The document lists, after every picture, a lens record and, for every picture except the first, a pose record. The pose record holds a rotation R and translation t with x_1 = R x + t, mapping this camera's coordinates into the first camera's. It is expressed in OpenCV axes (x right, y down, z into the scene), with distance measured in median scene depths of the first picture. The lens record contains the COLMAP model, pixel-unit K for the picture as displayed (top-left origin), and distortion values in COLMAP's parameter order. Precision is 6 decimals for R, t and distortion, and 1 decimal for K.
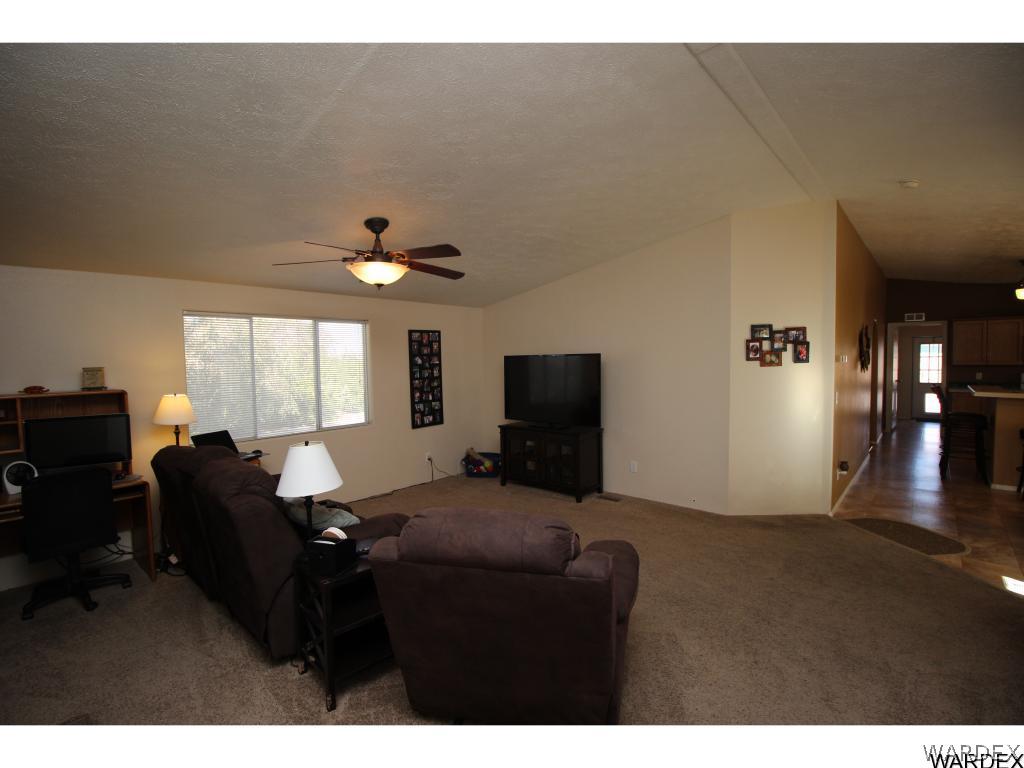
lens RADIAL K [[475.4, 0, 507.3], [0, 475.4, 389.5], [0, 0, 1]] dist [-0.001775, -0.011697]
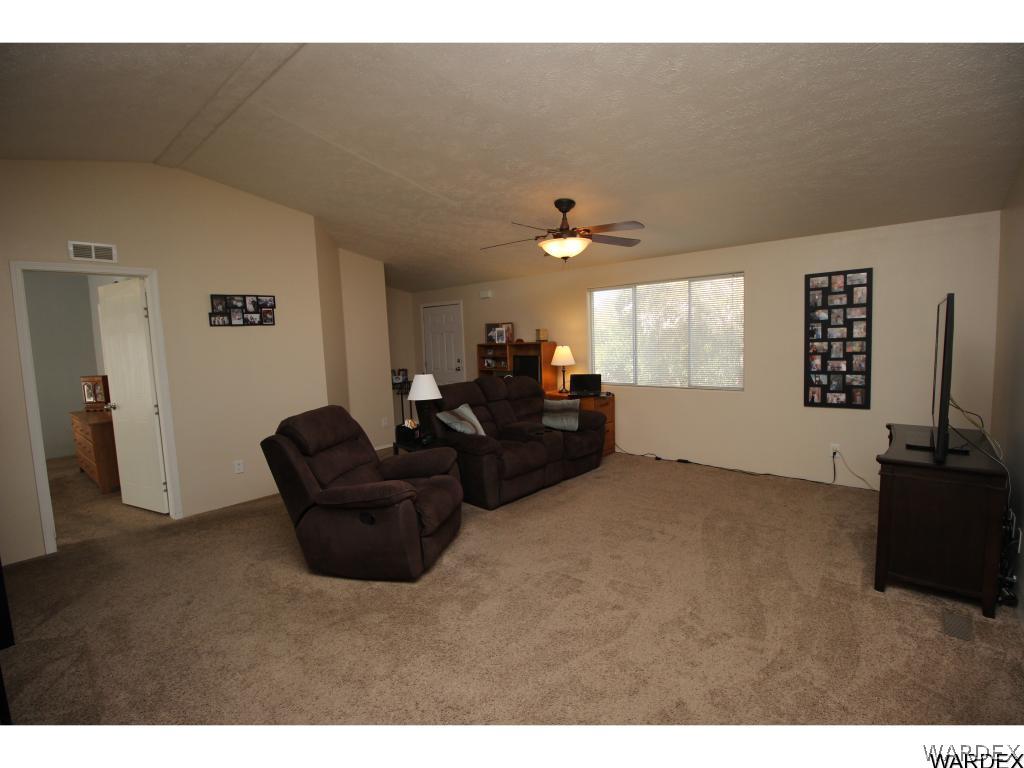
lens RADIAL K [[475.4, 0, 509.5], [0, 475.4, 377.2], [0, 0, 1]] dist [-0.001775, -0.011697]
pose [[-0.009565, 0.115154, -0.993302, 0.548543], [-0.018278, 0.993161, 0.115314, -0.041217], [0.999787, 0.019259, -0.007395, 0.527251]]
